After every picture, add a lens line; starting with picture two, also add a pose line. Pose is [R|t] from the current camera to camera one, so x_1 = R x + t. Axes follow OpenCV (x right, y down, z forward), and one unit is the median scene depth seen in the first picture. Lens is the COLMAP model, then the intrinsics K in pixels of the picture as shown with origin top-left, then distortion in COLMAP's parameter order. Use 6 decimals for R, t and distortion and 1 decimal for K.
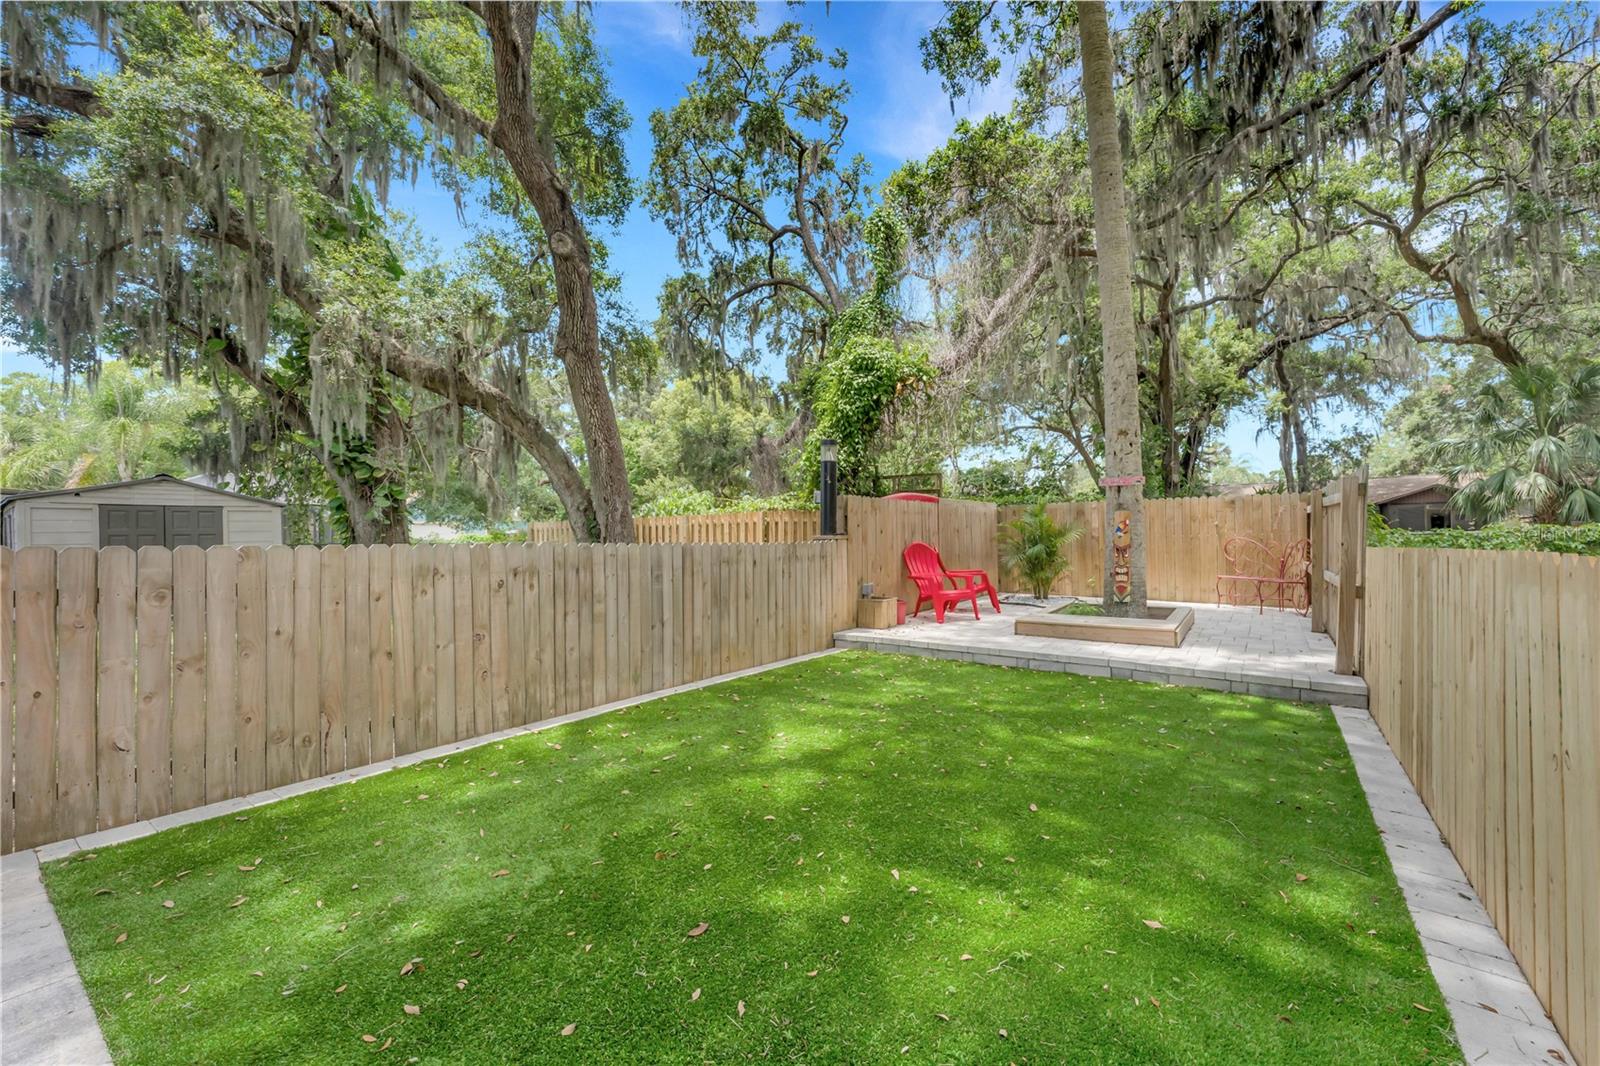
lens RADIAL K [[635.1, 0, 801.1], [0, 635.1, 530.5], [0, 0, 1]] dist [0.000251, -0.000718]
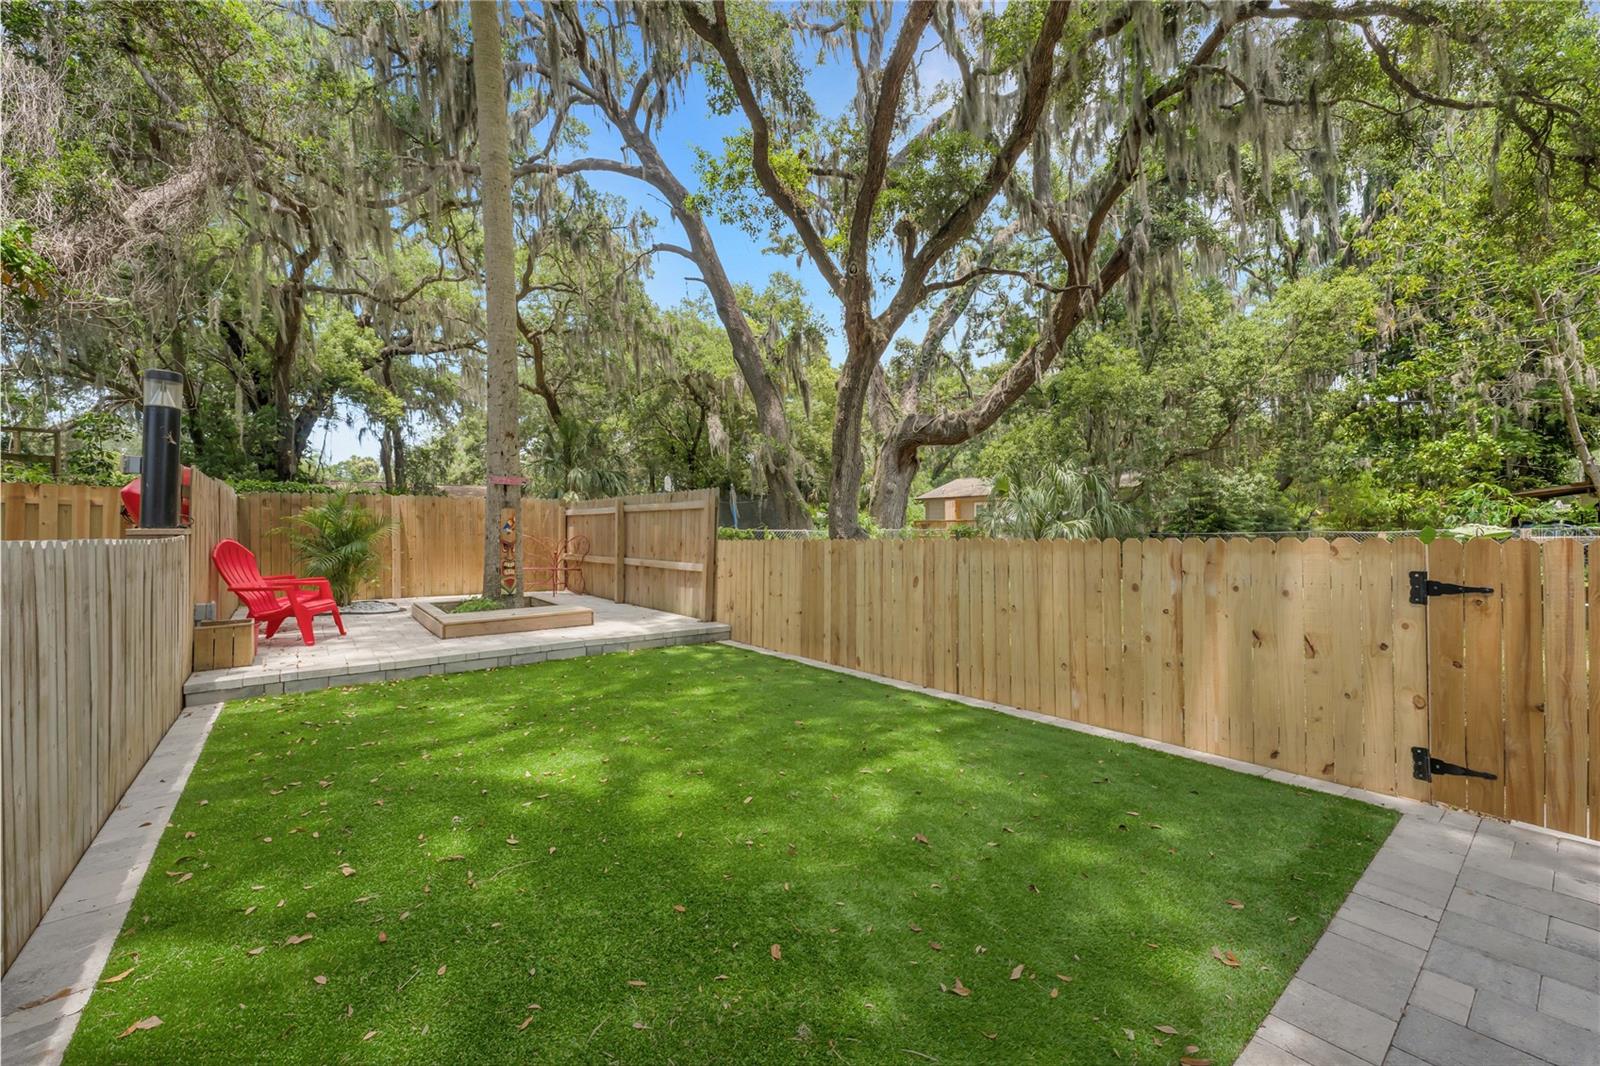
lens RADIAL K [[635.1, 0, 808.9], [0, 635.1, 528.9], [0, 0, 1]] dist [0.000251, -0.000718]
pose [[0.258176, 0.011525, 0.966029, -0.117719], [-0.012883, 0.999881, -0.008486, 0.001642], [-0.966012, -0.010254, 0.258294, 0.071924]]
